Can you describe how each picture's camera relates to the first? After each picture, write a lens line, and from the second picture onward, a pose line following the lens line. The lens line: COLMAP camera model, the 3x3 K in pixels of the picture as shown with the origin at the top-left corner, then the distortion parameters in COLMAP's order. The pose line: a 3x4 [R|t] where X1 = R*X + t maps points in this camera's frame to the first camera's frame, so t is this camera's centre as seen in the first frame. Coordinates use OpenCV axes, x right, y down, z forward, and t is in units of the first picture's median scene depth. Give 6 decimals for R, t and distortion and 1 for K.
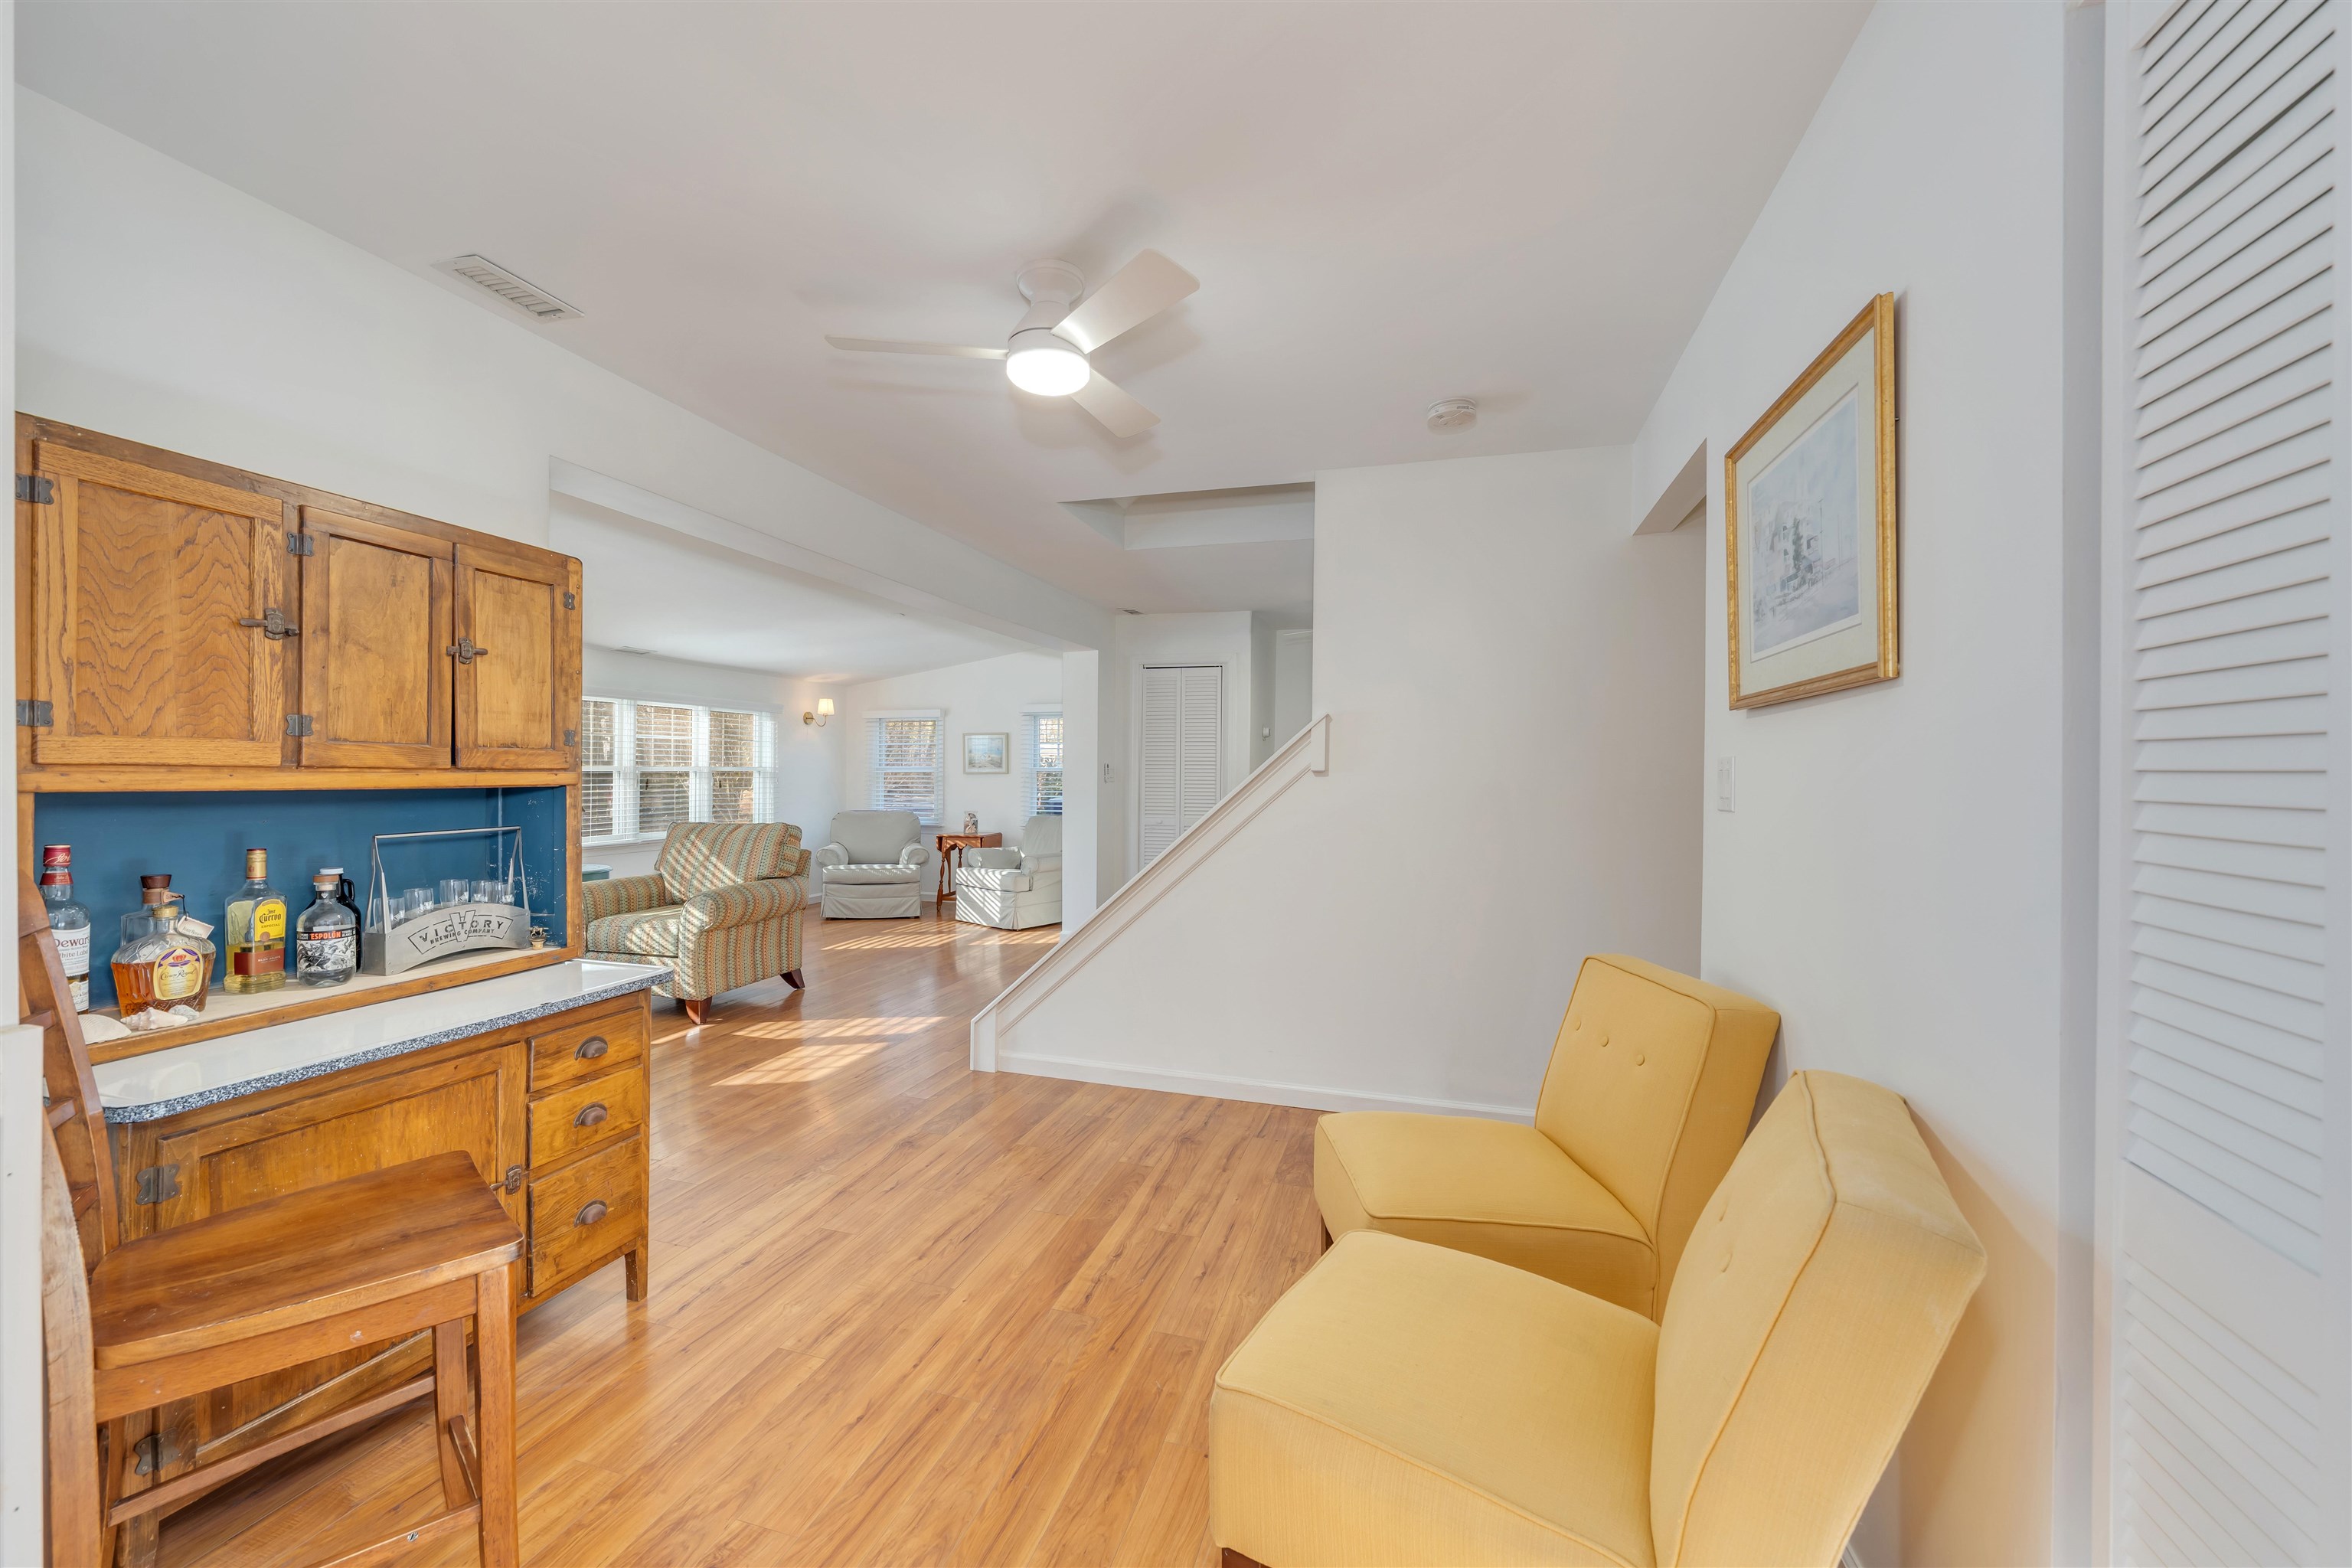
lens RADIAL K [[922.2, 0, 1112.4], [0, 922.2, 787.0], [0, 0, 1]] dist [-0.000729, -0.000049]
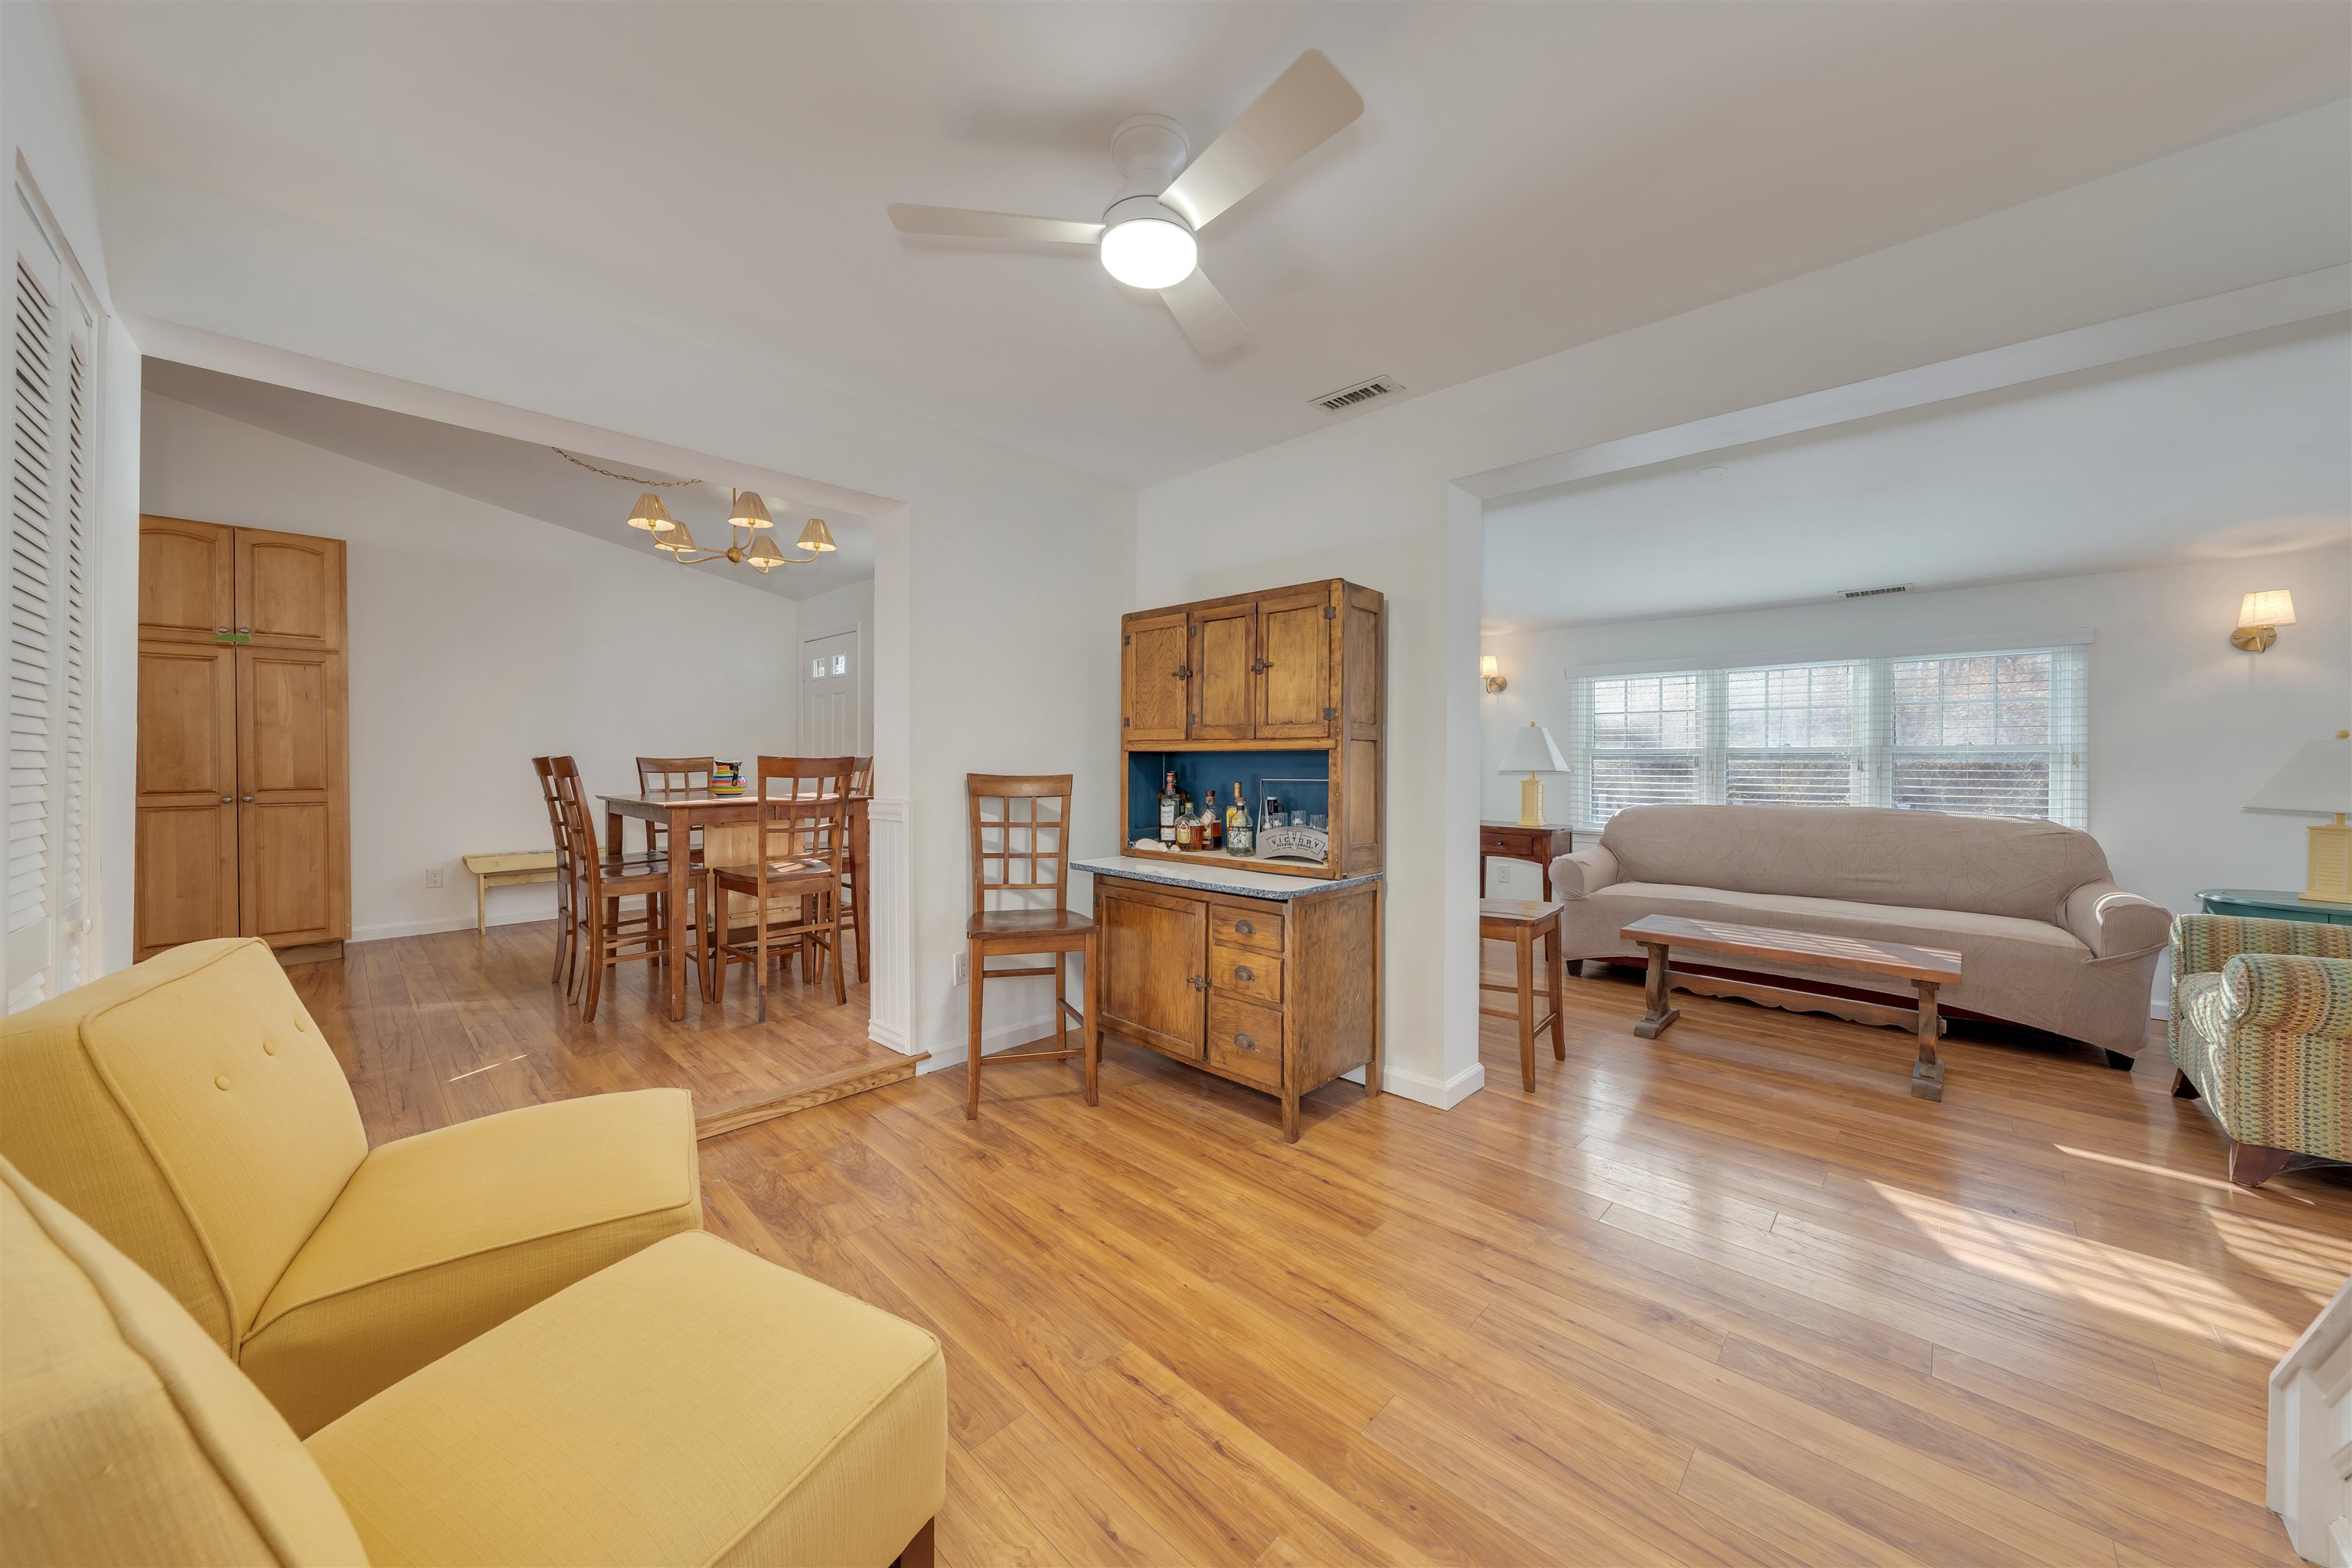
lens RADIAL K [[805.0, 0, 1179.8], [0, 805.0, 768.8], [0, 0, 1]] dist [-0.000840, -0.000058]
pose [[-0.398235, -0.001169, -0.917283, 0.560466], [-0.019887, 0.999775, 0.007360, 0.021776], [0.917068, 0.021173, -0.398168, 1.230884]]
